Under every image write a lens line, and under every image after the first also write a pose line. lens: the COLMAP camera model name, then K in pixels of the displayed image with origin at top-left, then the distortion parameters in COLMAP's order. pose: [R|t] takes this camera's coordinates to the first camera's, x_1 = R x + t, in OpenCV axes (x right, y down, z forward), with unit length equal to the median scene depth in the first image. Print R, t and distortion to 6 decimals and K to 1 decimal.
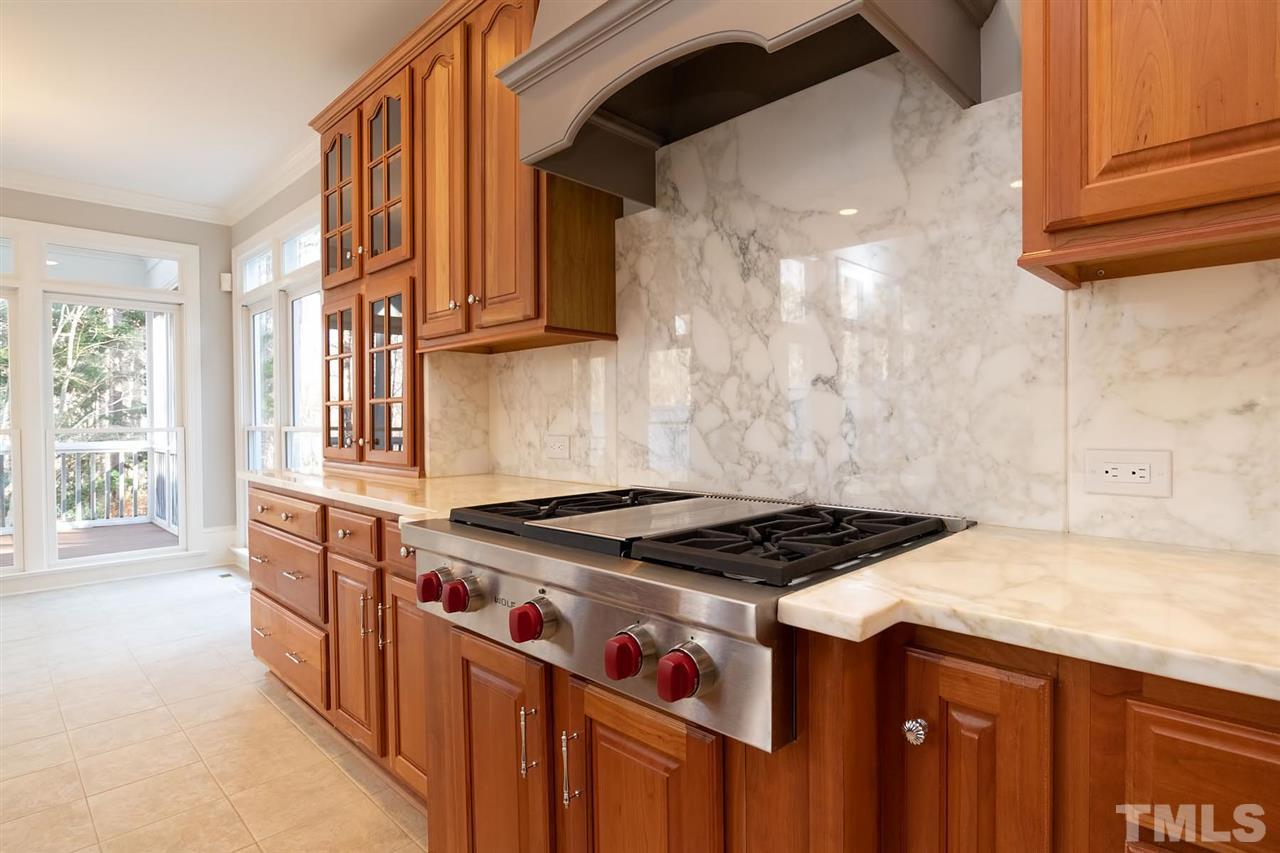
lens RADIAL K [[659.8, 0, 639.5], [0, 659.8, 427.4], [0, 0, 1]] dist [-0.004238, -0.000103]
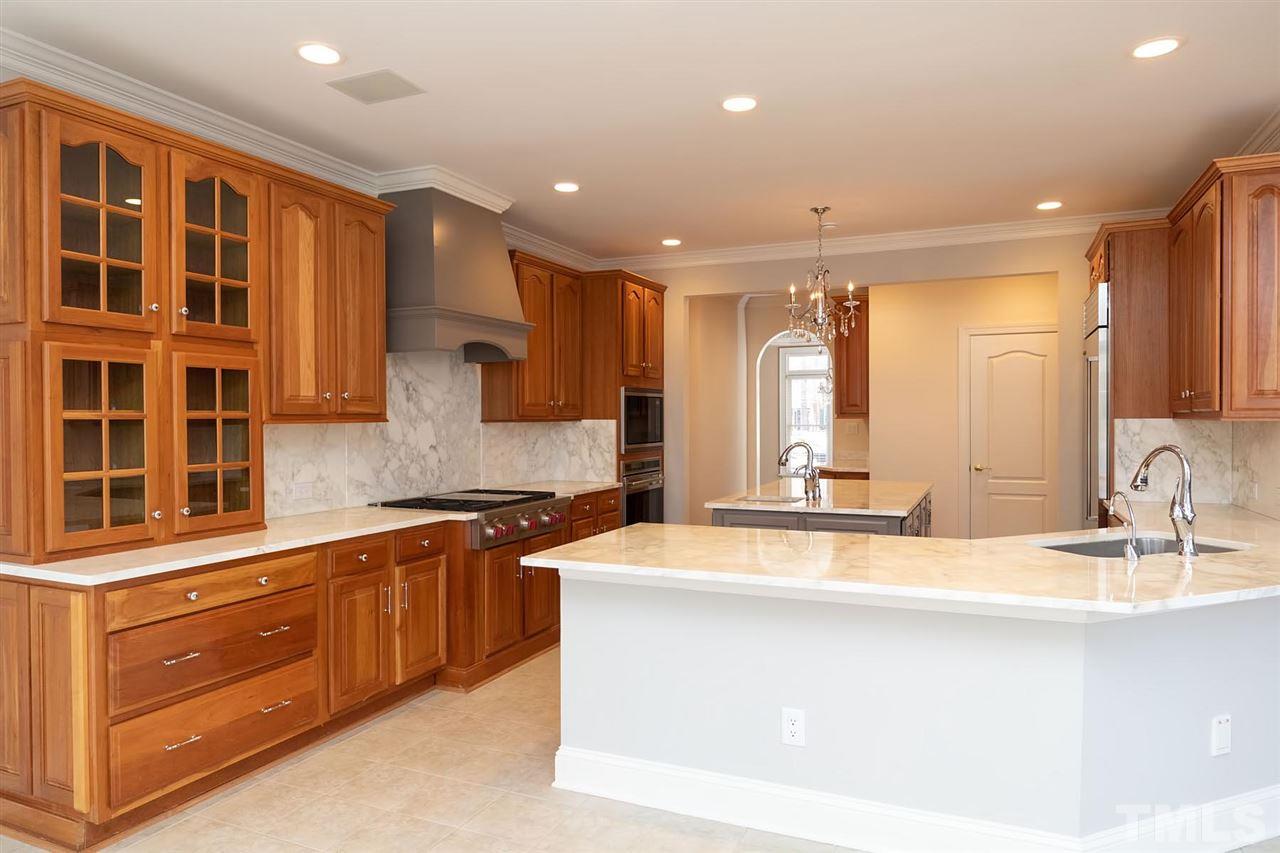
lens RADIAL K [[801.2, 0, 641.3], [0, 801.2, 434.1], [0, 0, 1]] dist [0.007477, 0.002153]
pose [[-0.351752, -0.013752, 0.935992, -2.695935], [0.018848, 0.999585, 0.021769, -0.159180], [-0.935903, 0.025299, -0.351347, 1.220952]]
